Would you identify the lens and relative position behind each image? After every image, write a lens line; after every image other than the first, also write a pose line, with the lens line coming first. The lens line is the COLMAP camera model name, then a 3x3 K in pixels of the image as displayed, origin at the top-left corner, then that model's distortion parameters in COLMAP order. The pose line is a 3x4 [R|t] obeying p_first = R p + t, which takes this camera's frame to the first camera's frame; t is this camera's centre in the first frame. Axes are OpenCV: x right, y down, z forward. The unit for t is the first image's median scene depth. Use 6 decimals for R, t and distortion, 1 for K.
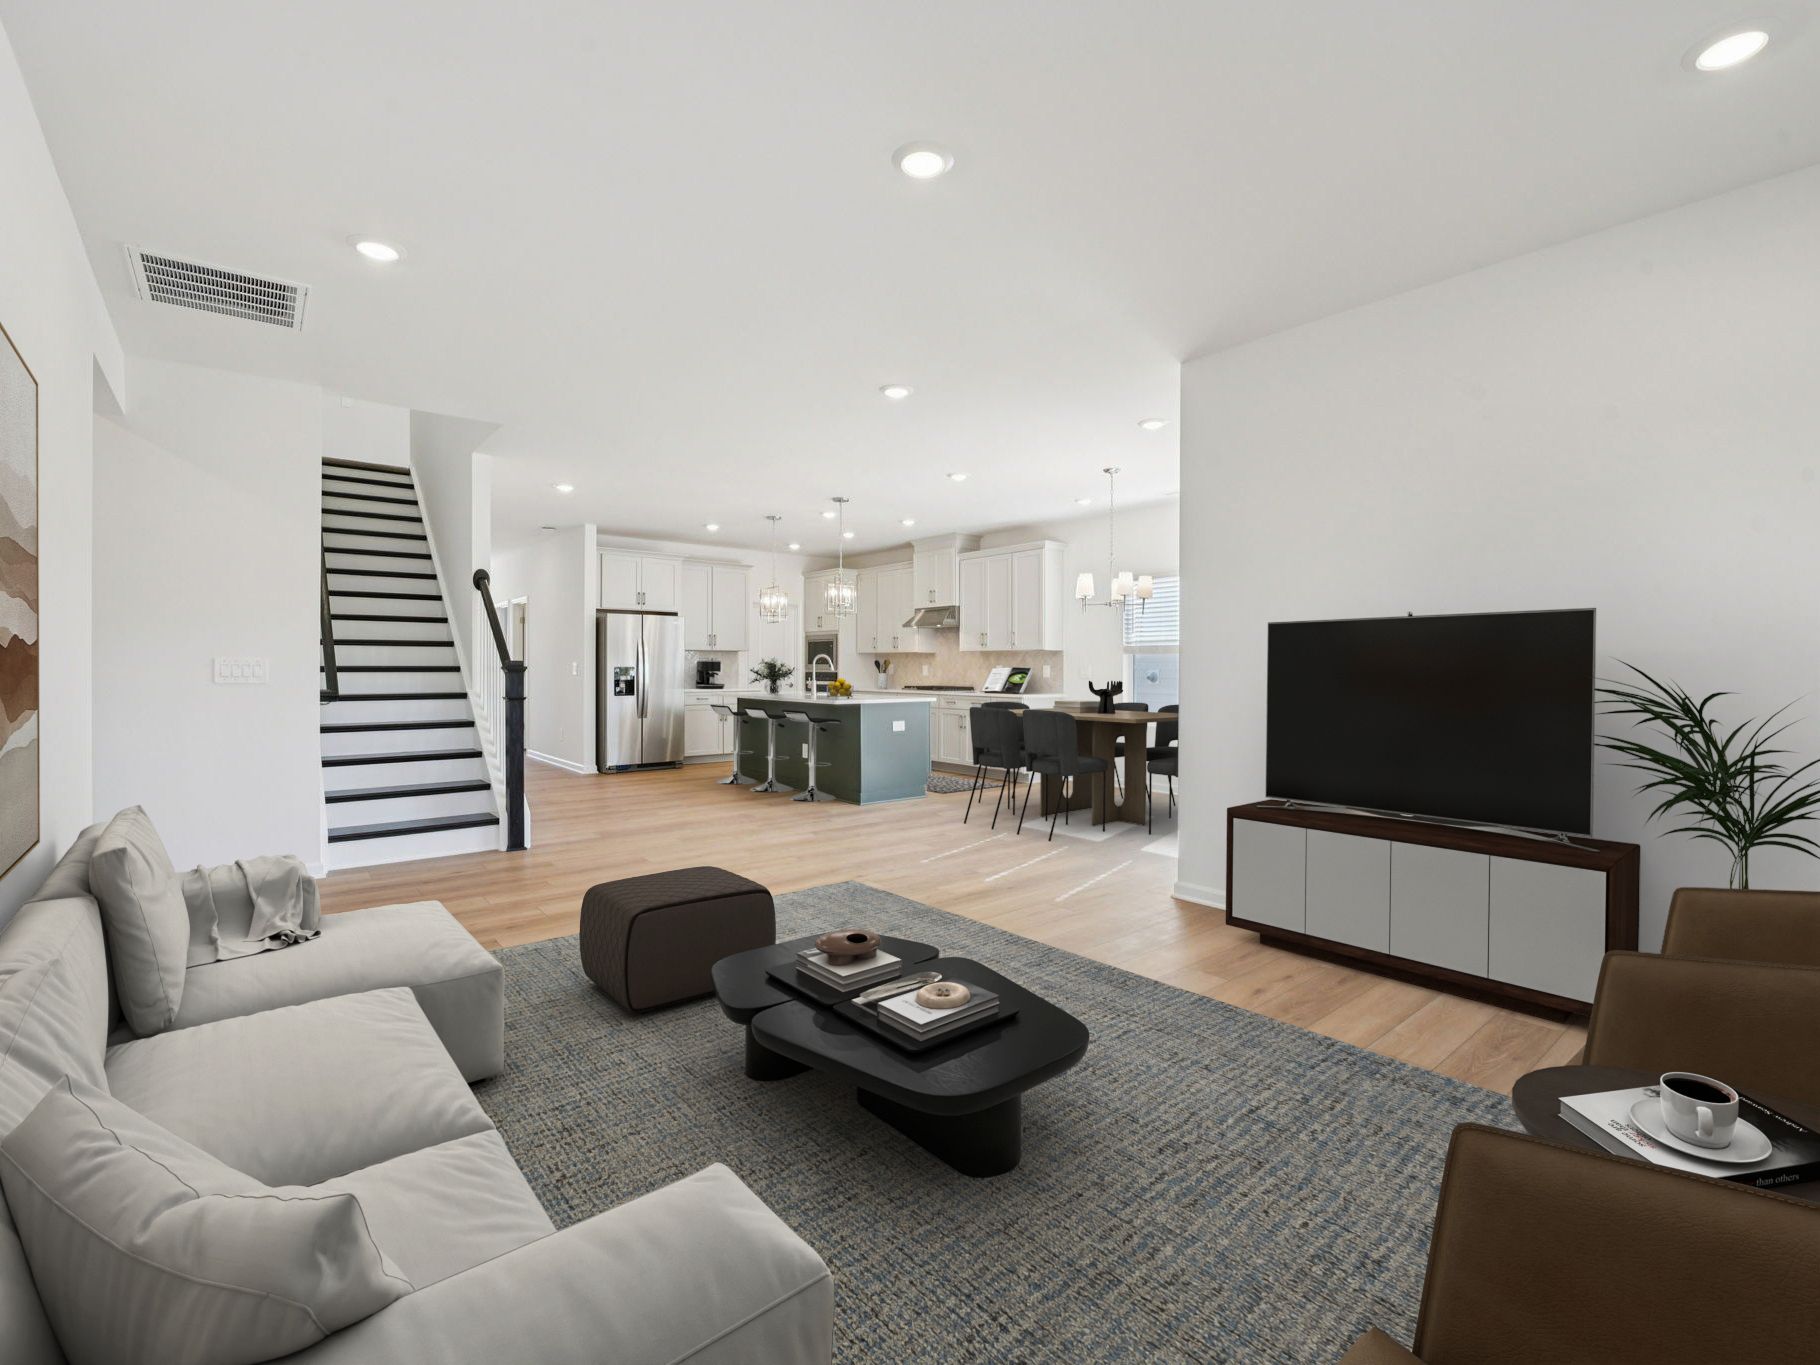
lens RADIAL K [[831.3, 0, 912.9], [0, 831.3, 675.4], [0, 0, 1]] dist [-0.005291, -0.000277]
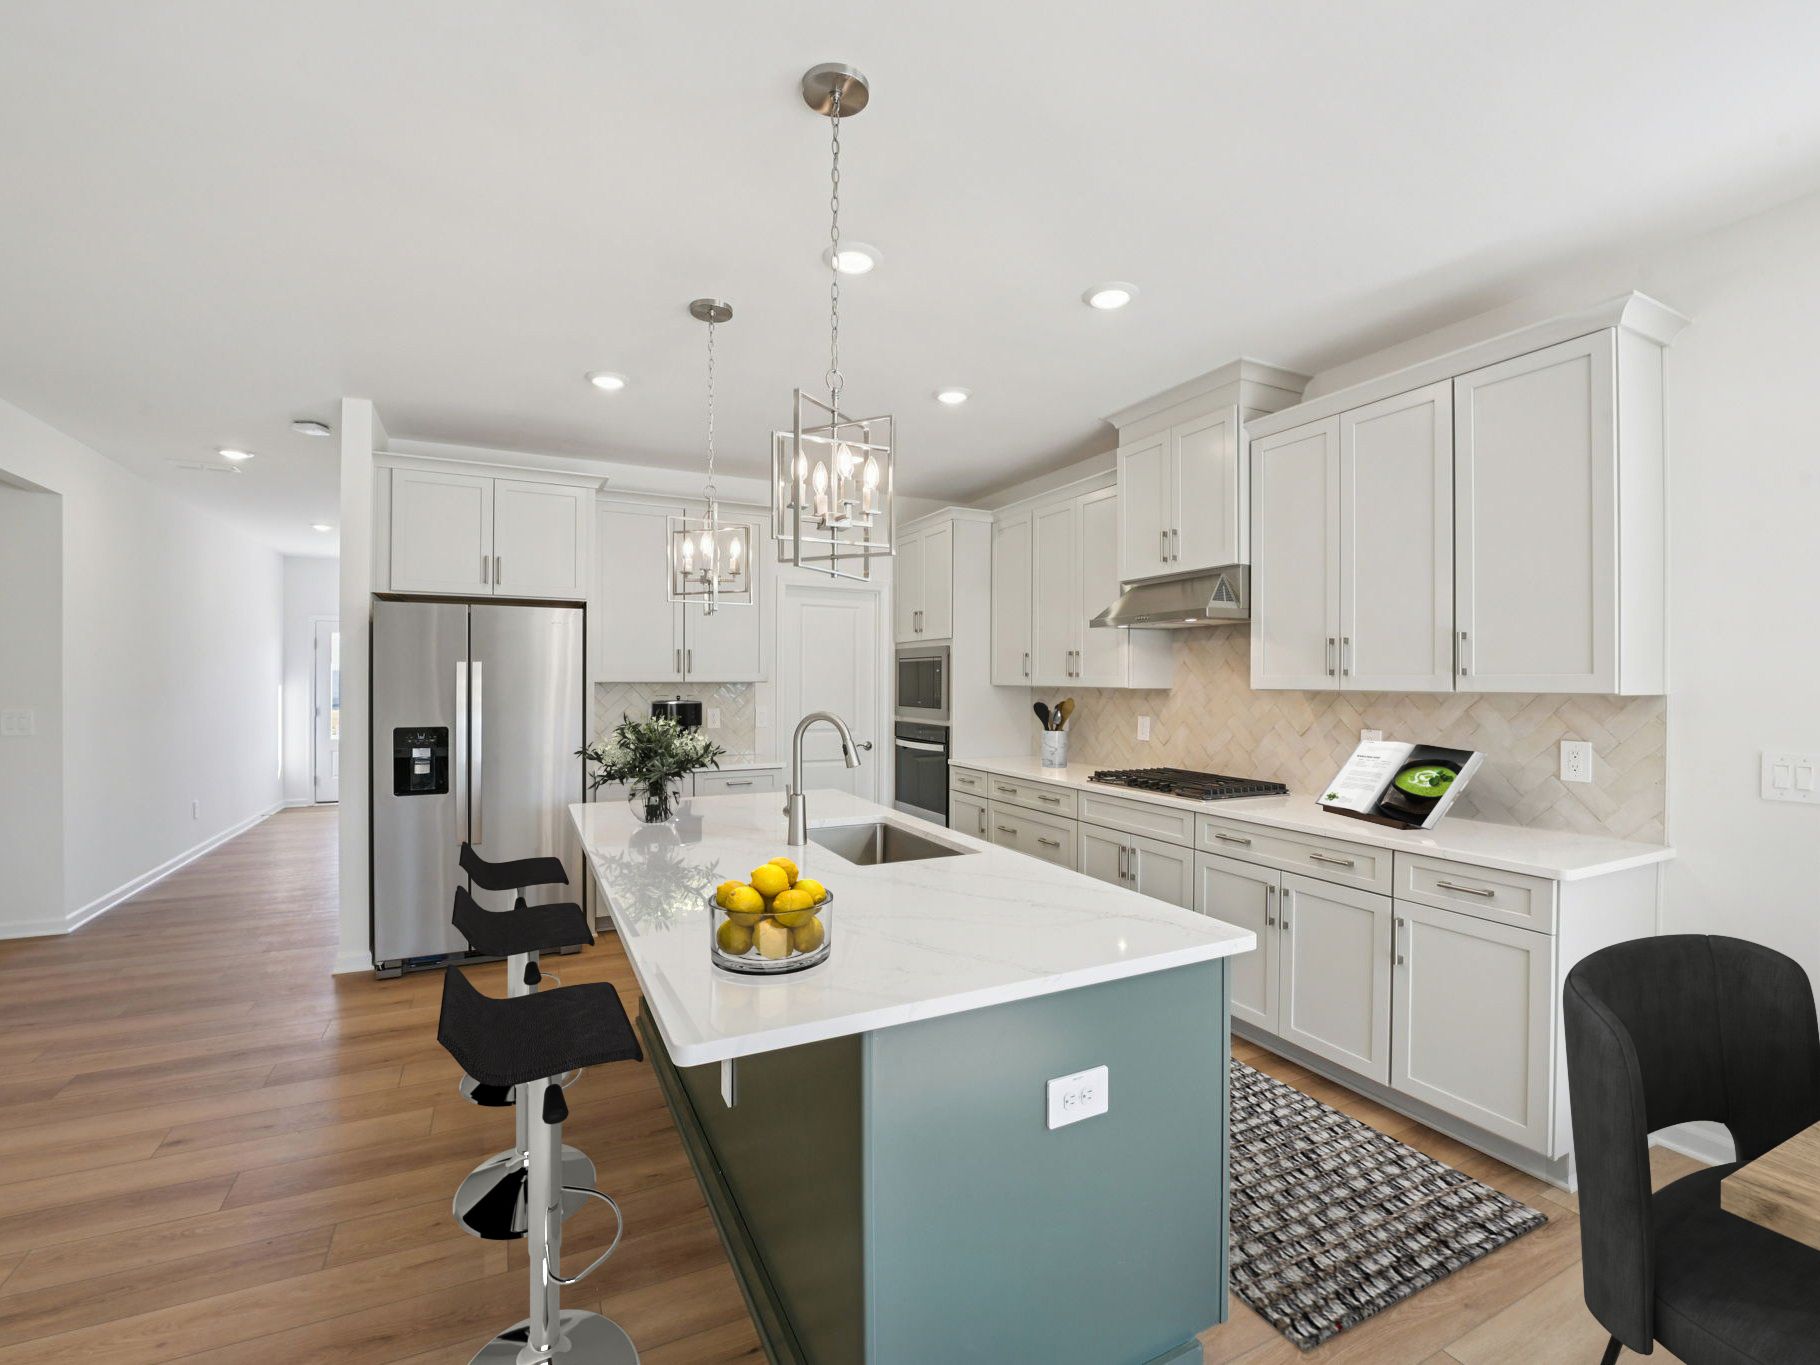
lens RADIAL K [[831.3, 0, 914.7], [0, 831.3, 680.1], [0, 0, 1]] dist [-0.005291, -0.000277]
pose [[0.975529, 0.000066, -0.219870, -0.006911], [-0.002907, 0.999916, -0.012599, -0.027921], [0.219851, 0.012929, 0.975448, 0.605655]]
